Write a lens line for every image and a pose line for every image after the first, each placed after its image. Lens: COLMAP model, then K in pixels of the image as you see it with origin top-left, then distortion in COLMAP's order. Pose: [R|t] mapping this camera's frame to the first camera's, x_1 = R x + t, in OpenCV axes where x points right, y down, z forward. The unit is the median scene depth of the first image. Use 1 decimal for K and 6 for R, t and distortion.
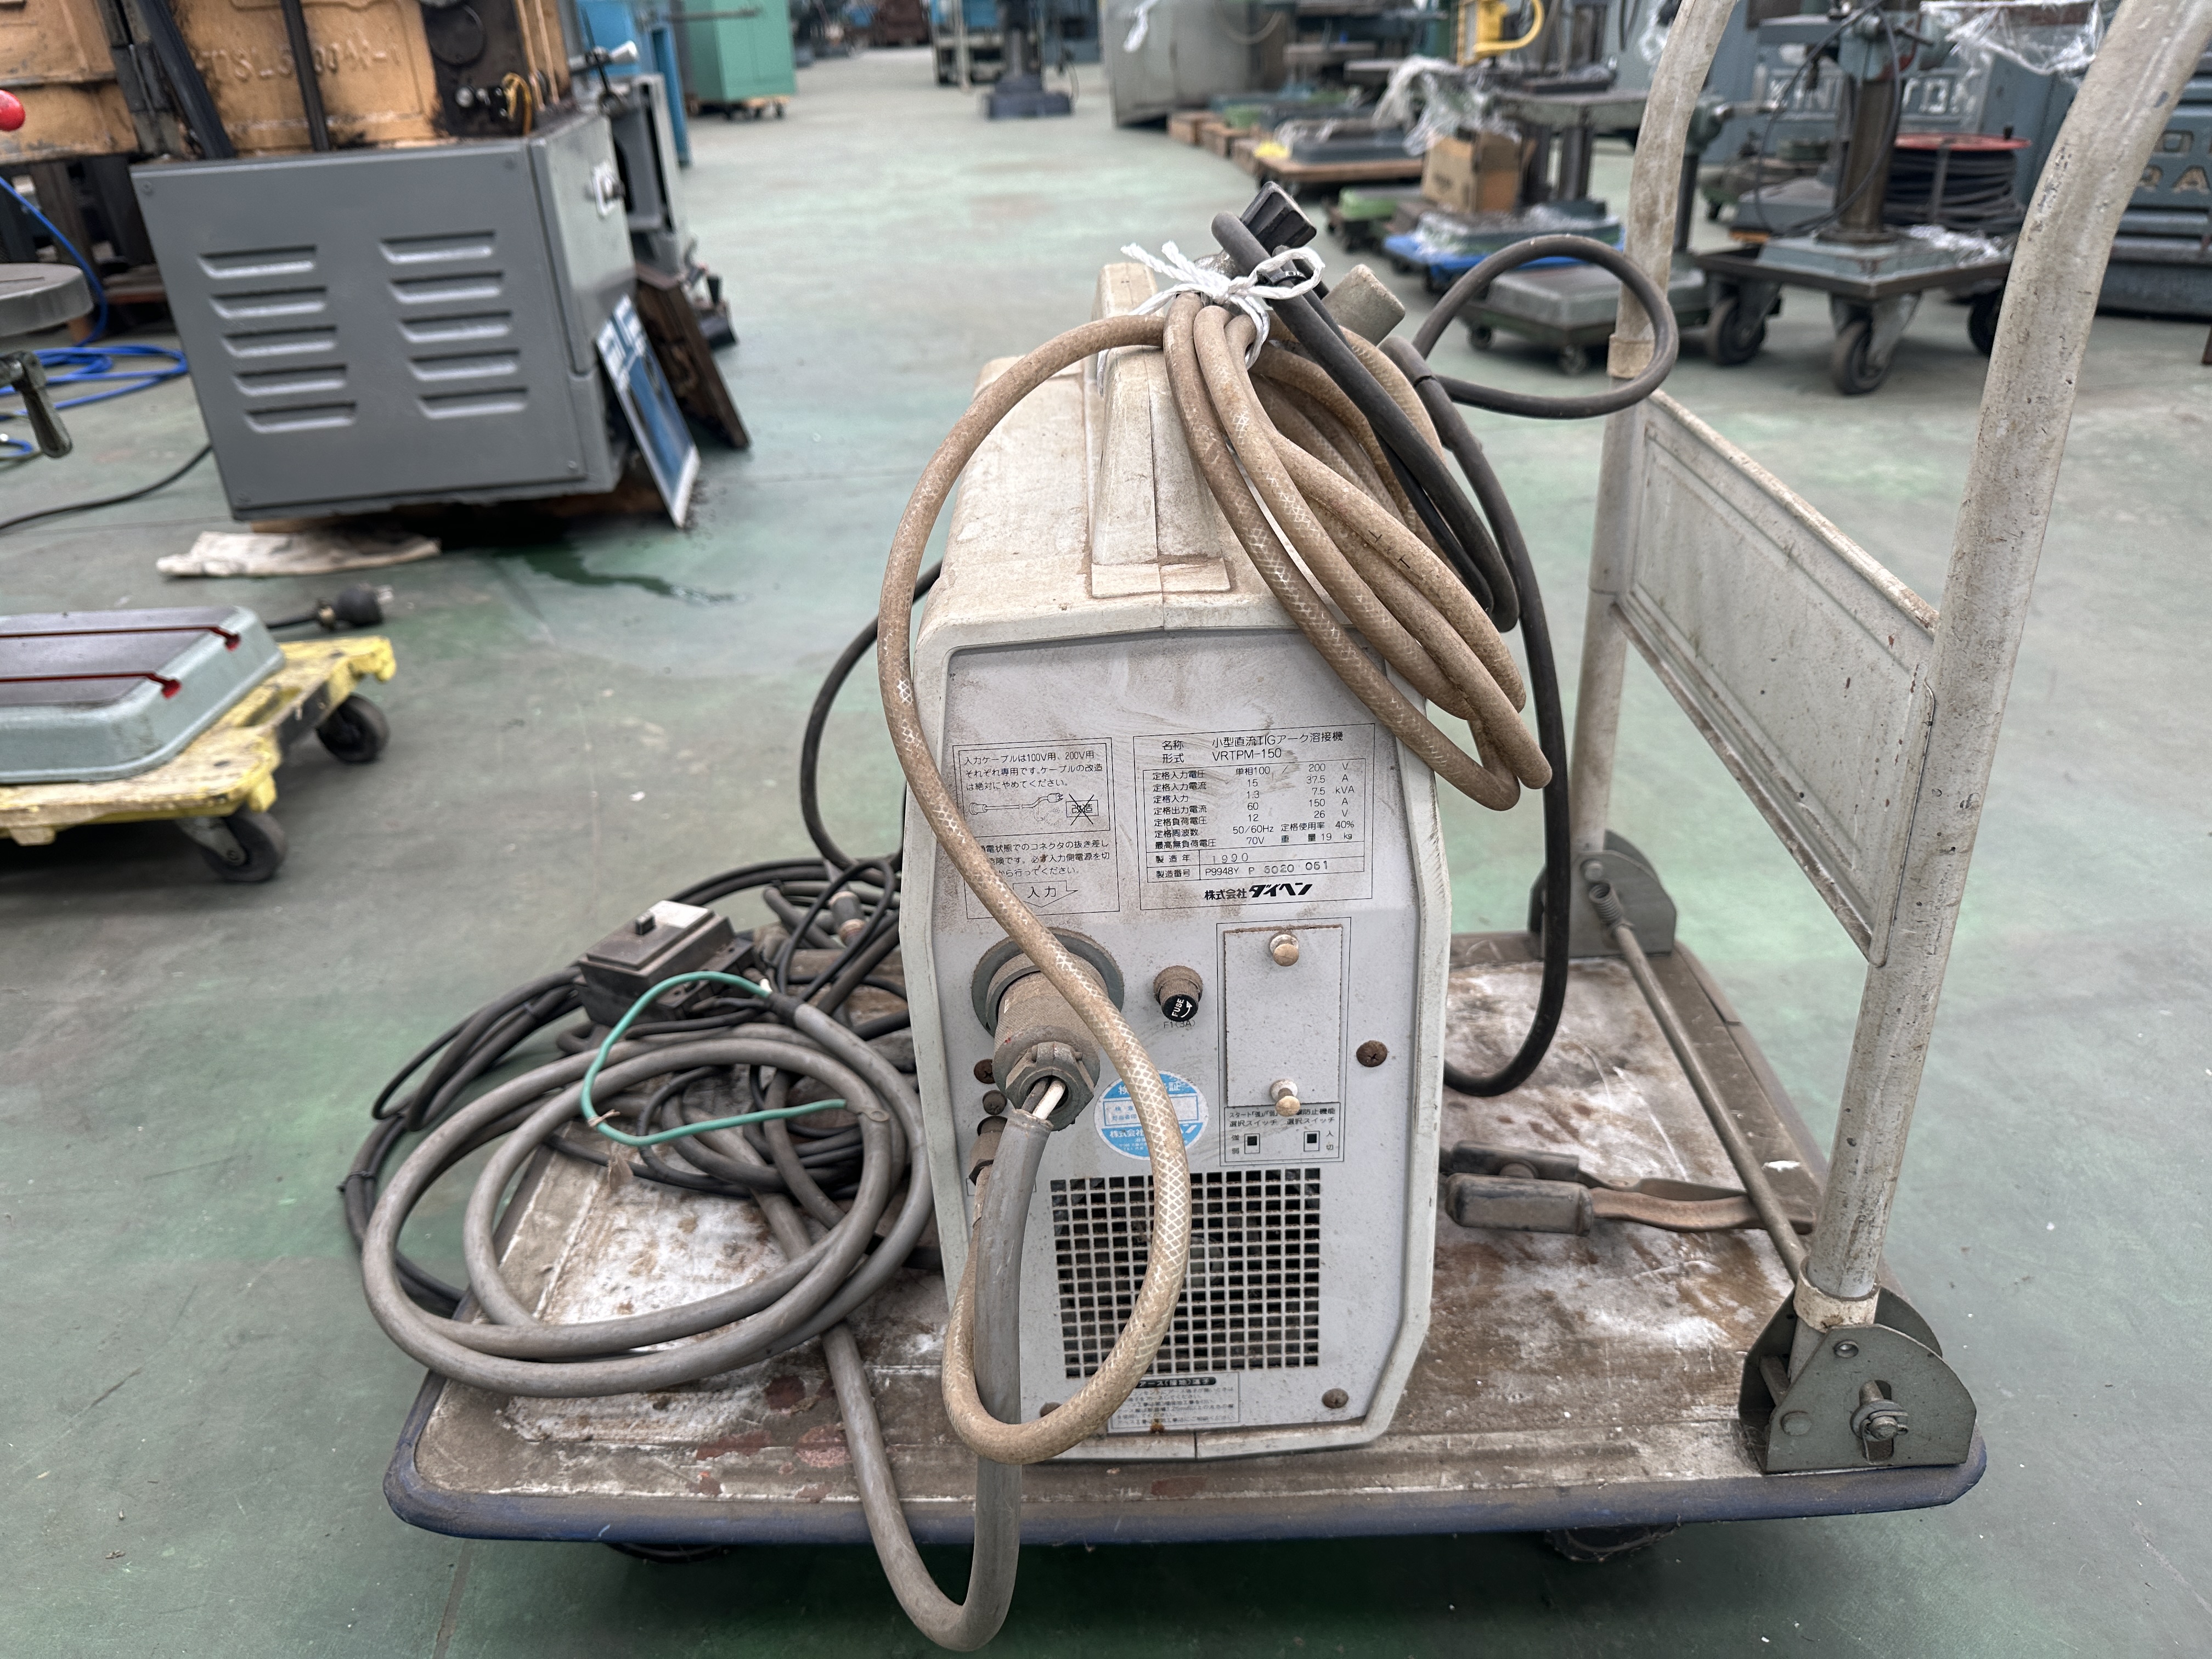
lens RADIAL K [[1580.3, 0, 1086.7], [0, 1580.3, 807.9], [0, 0, 1]] dist [0.021025, -0.045274]
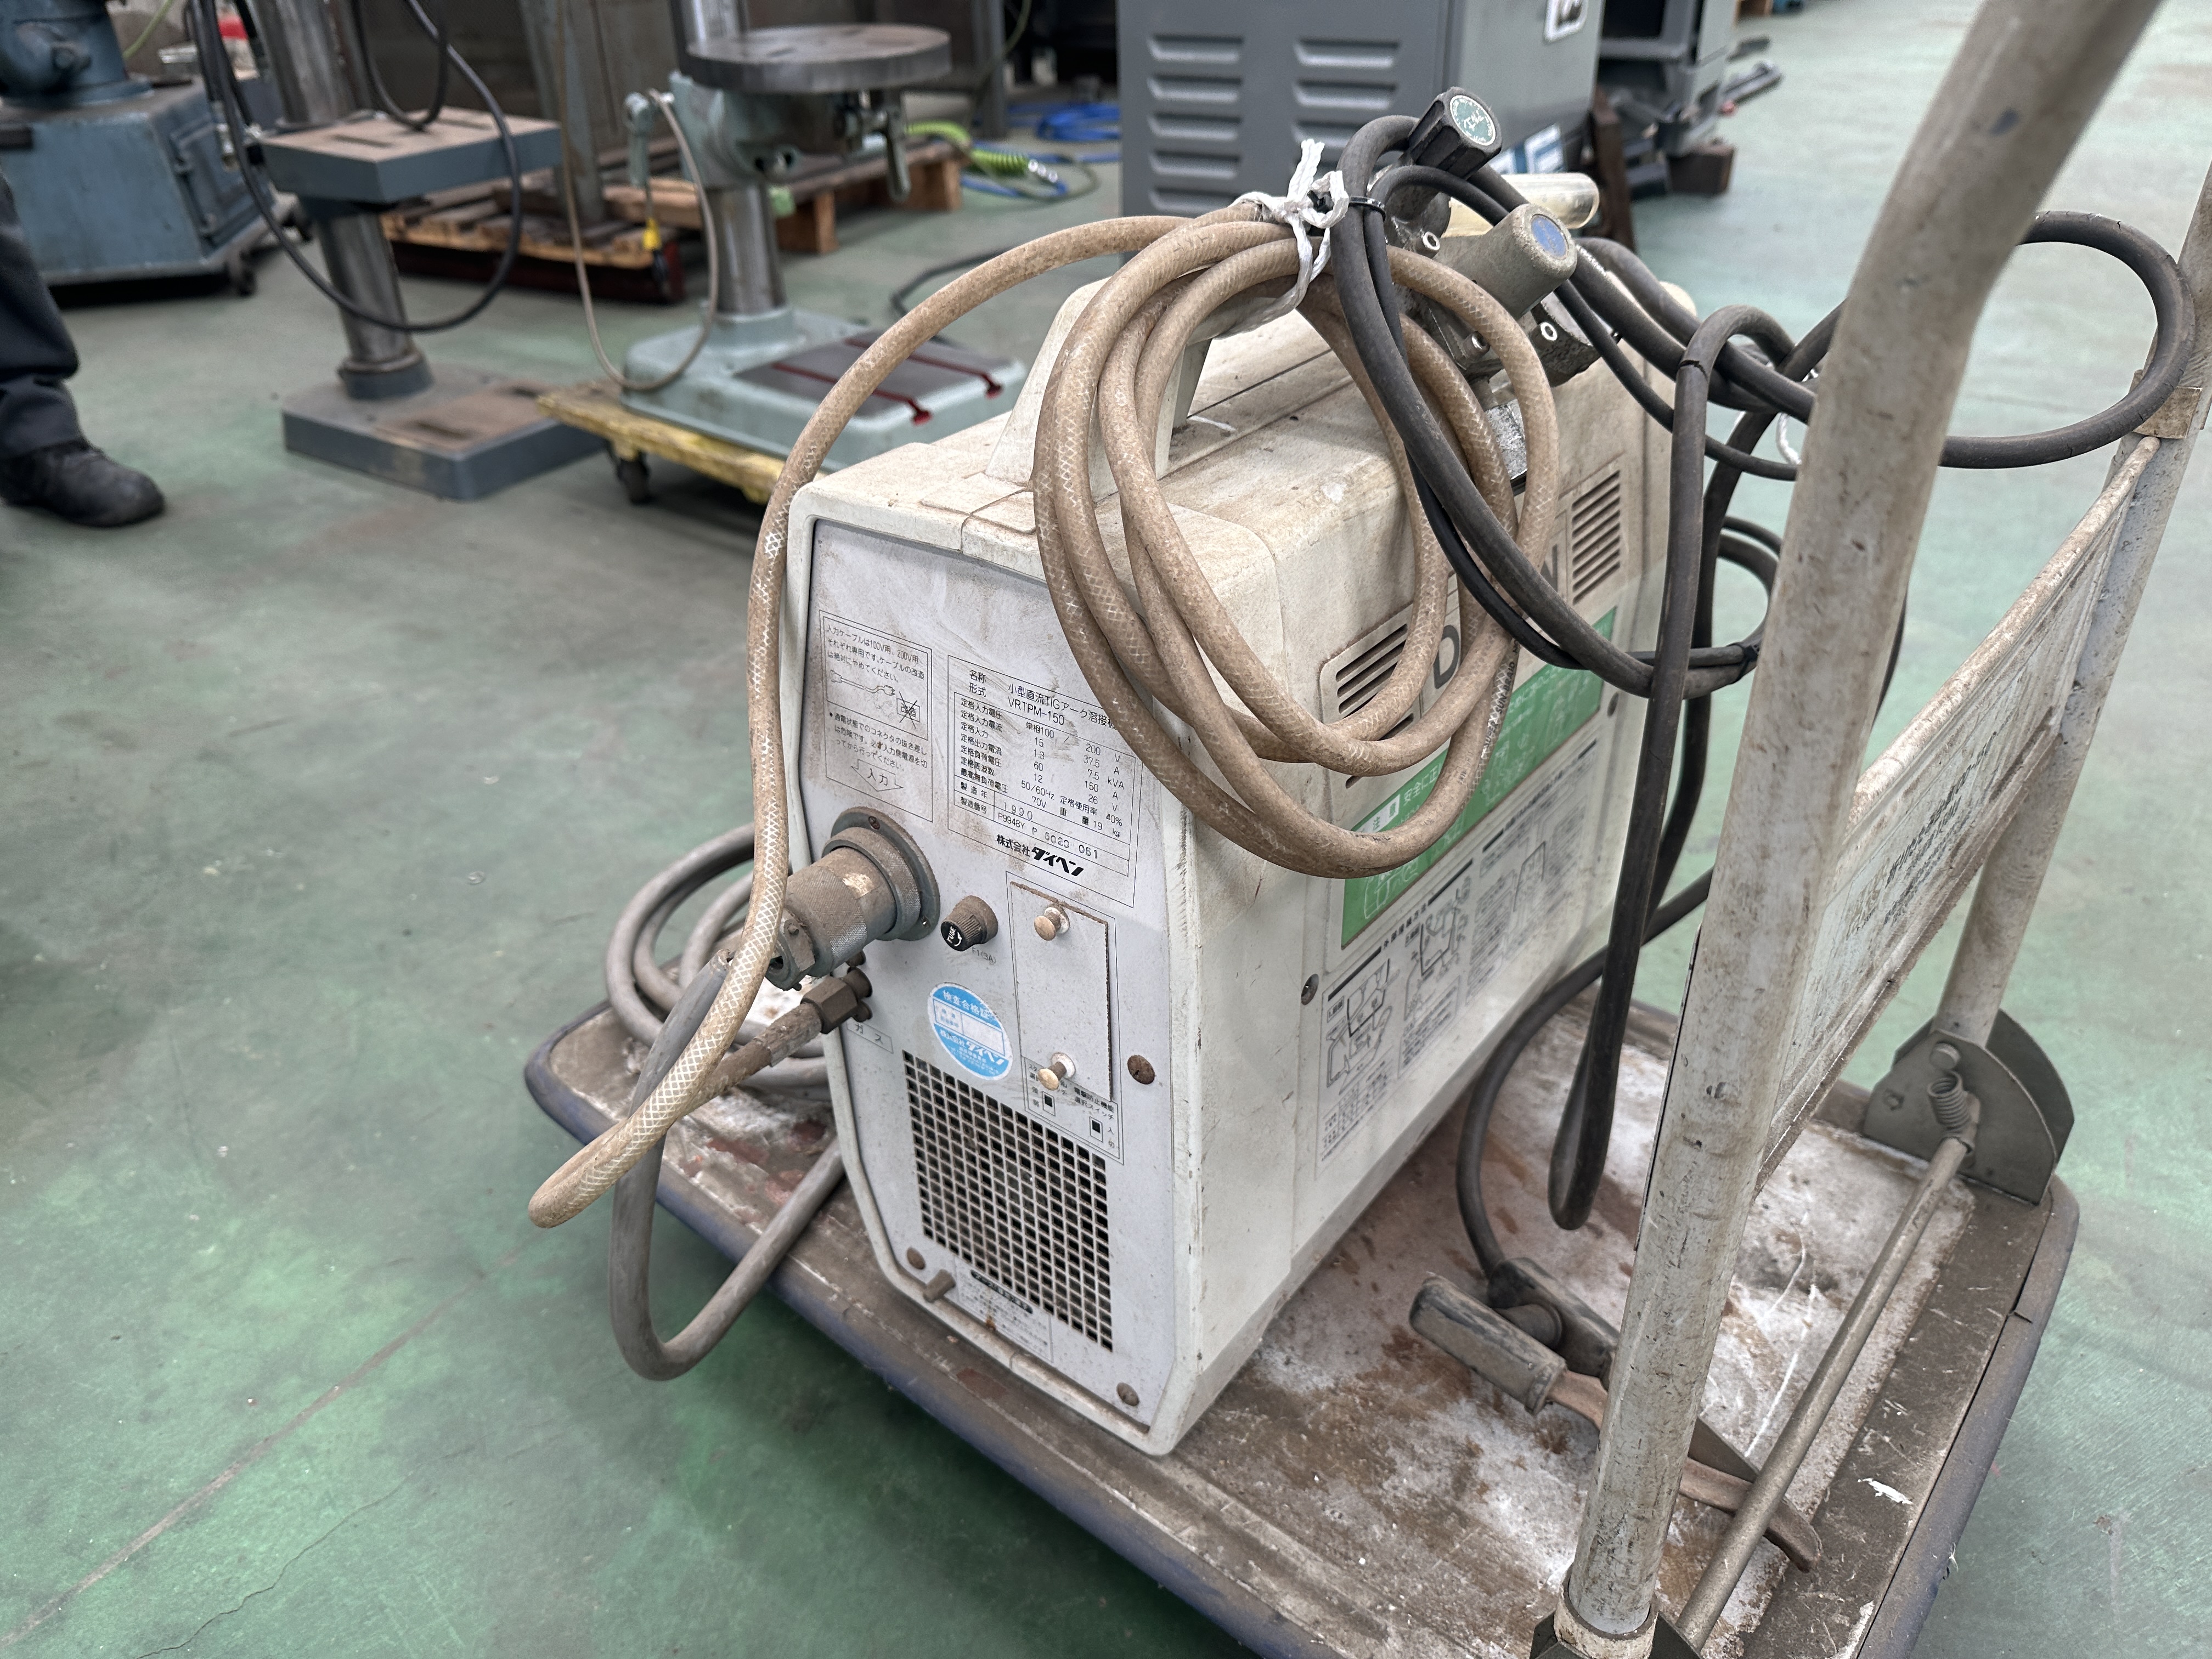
lens RADIAL K [[1580.3, 0, 1095.4], [0, 1580.3, 833.5], [0, 0, 1]] dist [0.021025, -0.045274]
pose [[0.776723, 0.364682, -0.513525, 0.617529], [-0.303198, 0.931130, 0.202651, -0.161758], [0.552062, -0.001704, 0.833801, 0.225067]]
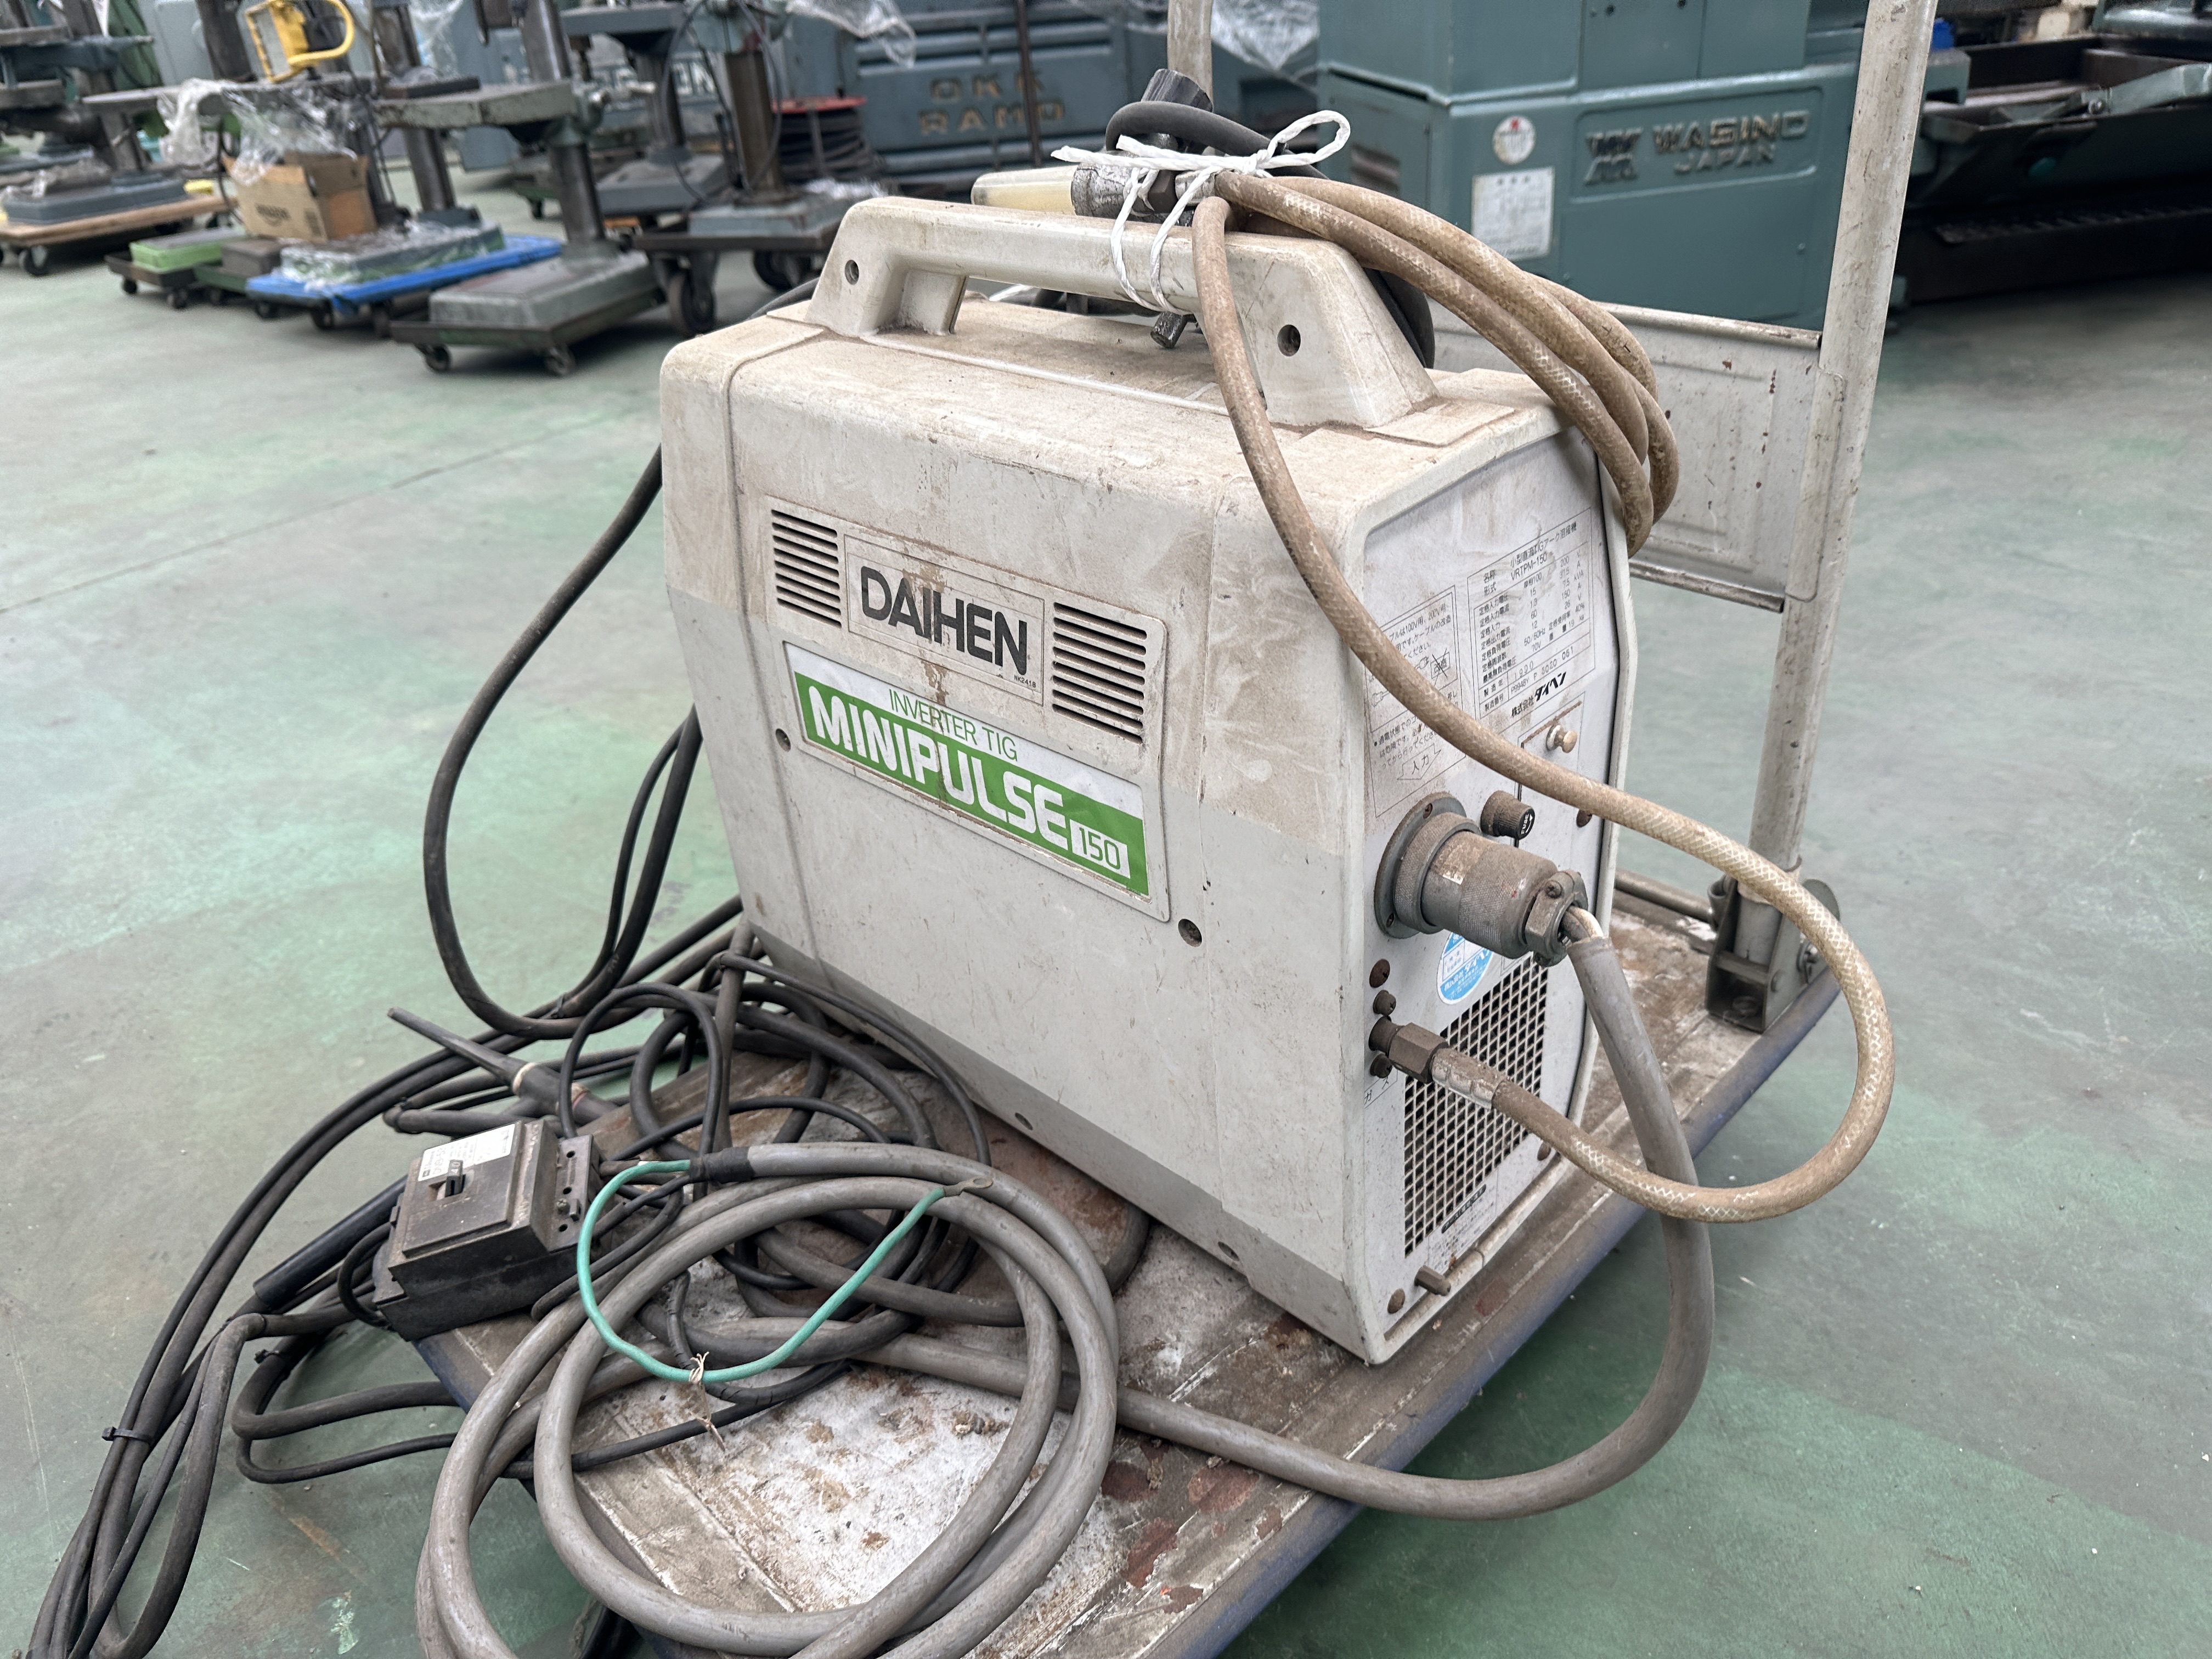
lens RADIAL K [[1580.3, 0, 1112.2], [0, 1580.3, 819.3], [0, 0, 1]] dist [0.021025, -0.045274]
pose [[0.705571, -0.362532, 0.608885, -0.780538], [0.364909, 0.922428, 0.126364, -0.110043], [-0.607463, 0.133029, 0.783130, 0.344617]]
